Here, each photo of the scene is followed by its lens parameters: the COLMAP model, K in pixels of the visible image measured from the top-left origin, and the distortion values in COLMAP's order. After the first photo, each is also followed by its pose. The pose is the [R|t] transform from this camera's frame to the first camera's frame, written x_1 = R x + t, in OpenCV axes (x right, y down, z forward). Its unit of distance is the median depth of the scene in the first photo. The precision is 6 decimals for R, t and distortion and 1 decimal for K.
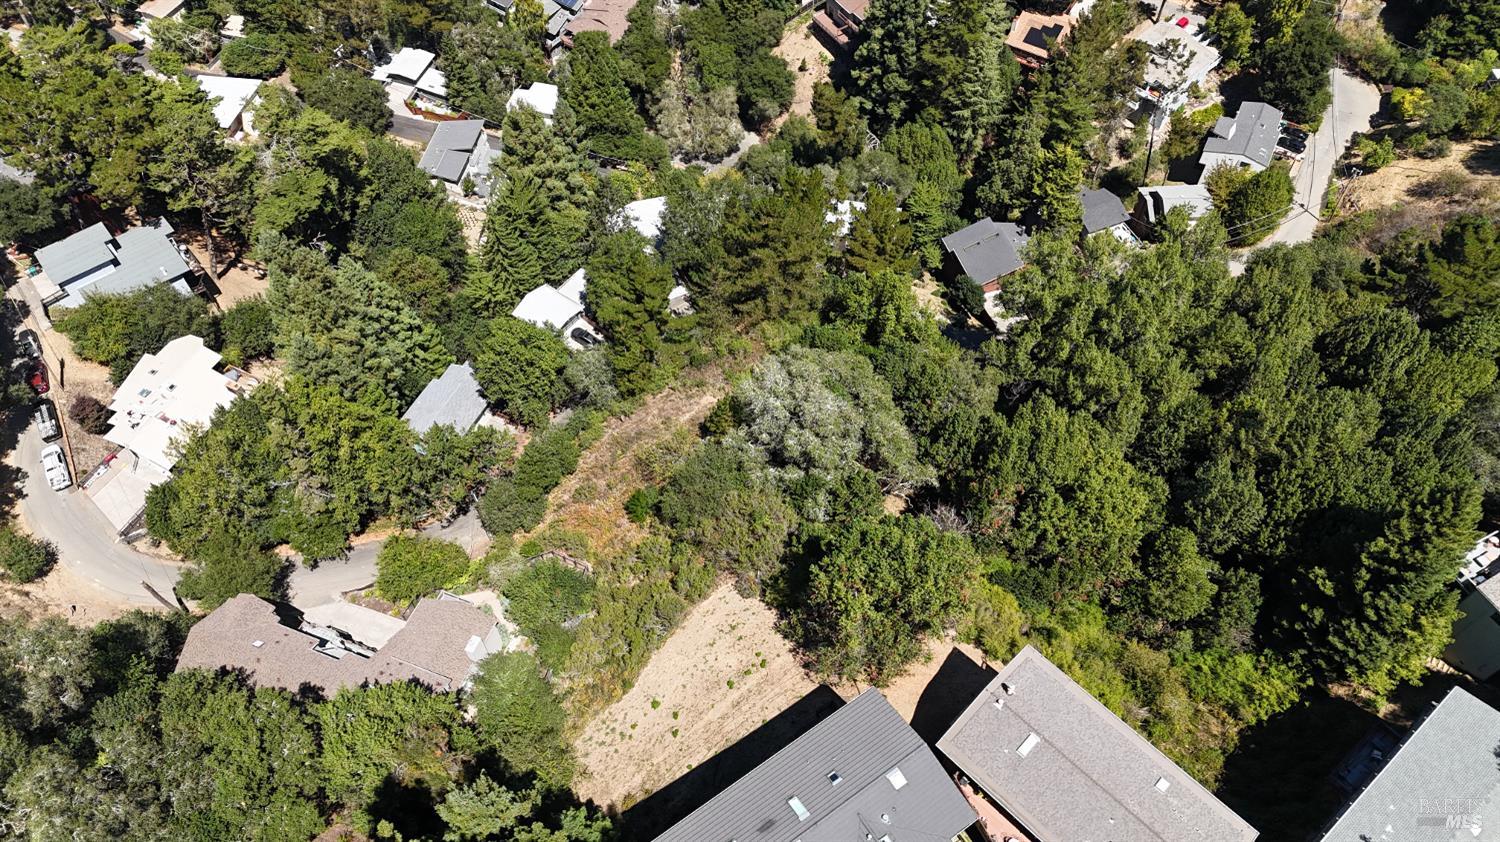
lens RADIAL K [[1118.6, 0, 754.6], [0, 1118.6, 429.1], [0, 0, 1]] dist [0.066977, -0.063279]
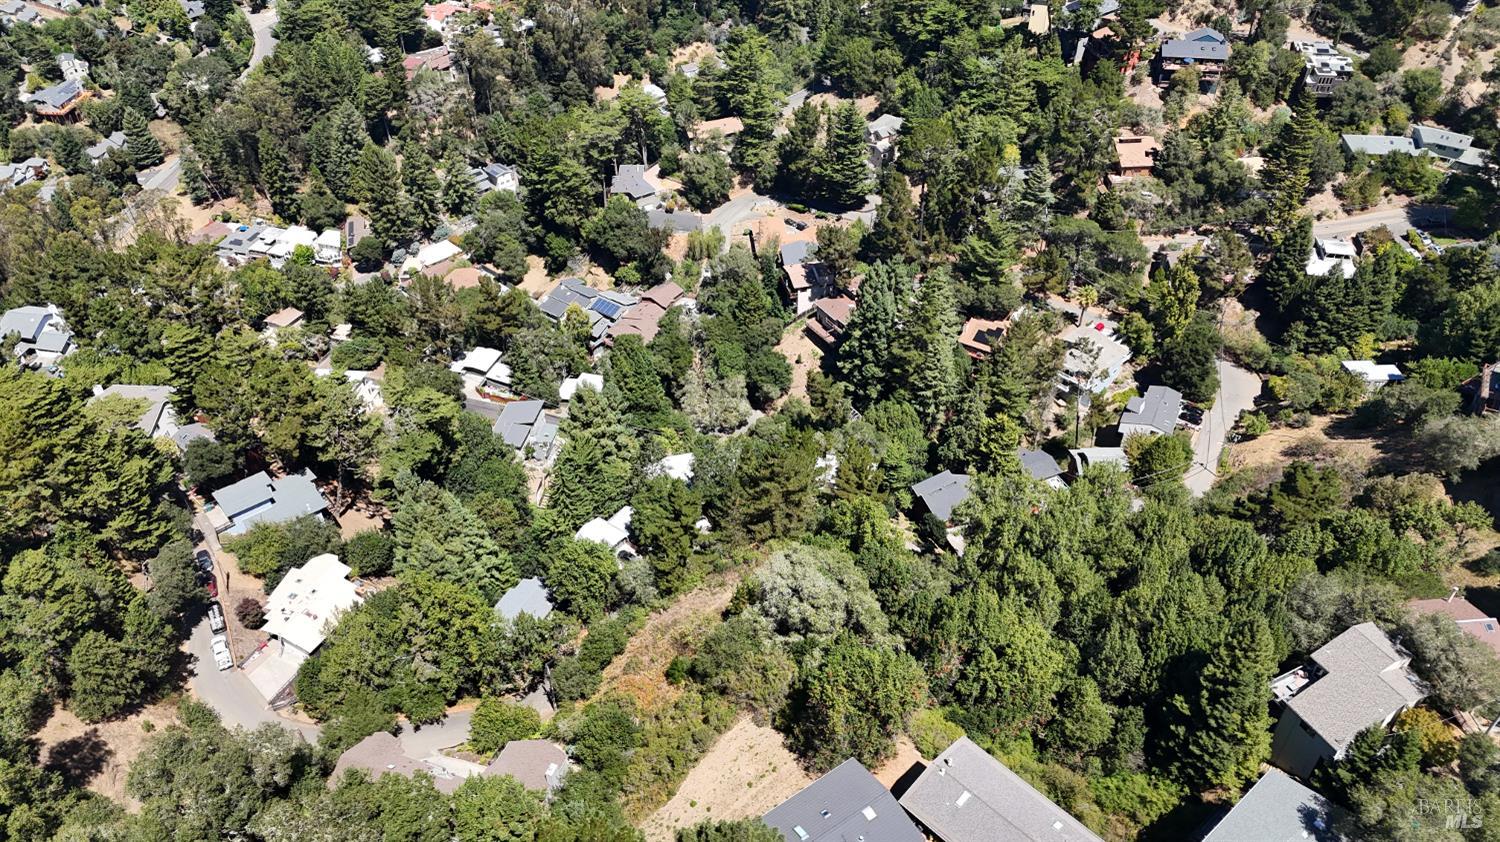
lens RADIAL K [[1135.5, 0, 758.0], [0, 1135.5, 424.9], [0, 0, 1]] dist [0.044733, -0.014684]
pose [[0.999990, -0.002773, 0.003567, -0.011390], [0.003611, 0.965074, -0.261953, 0.124200], [-0.002716, 0.261963, 0.965074, -0.312464]]
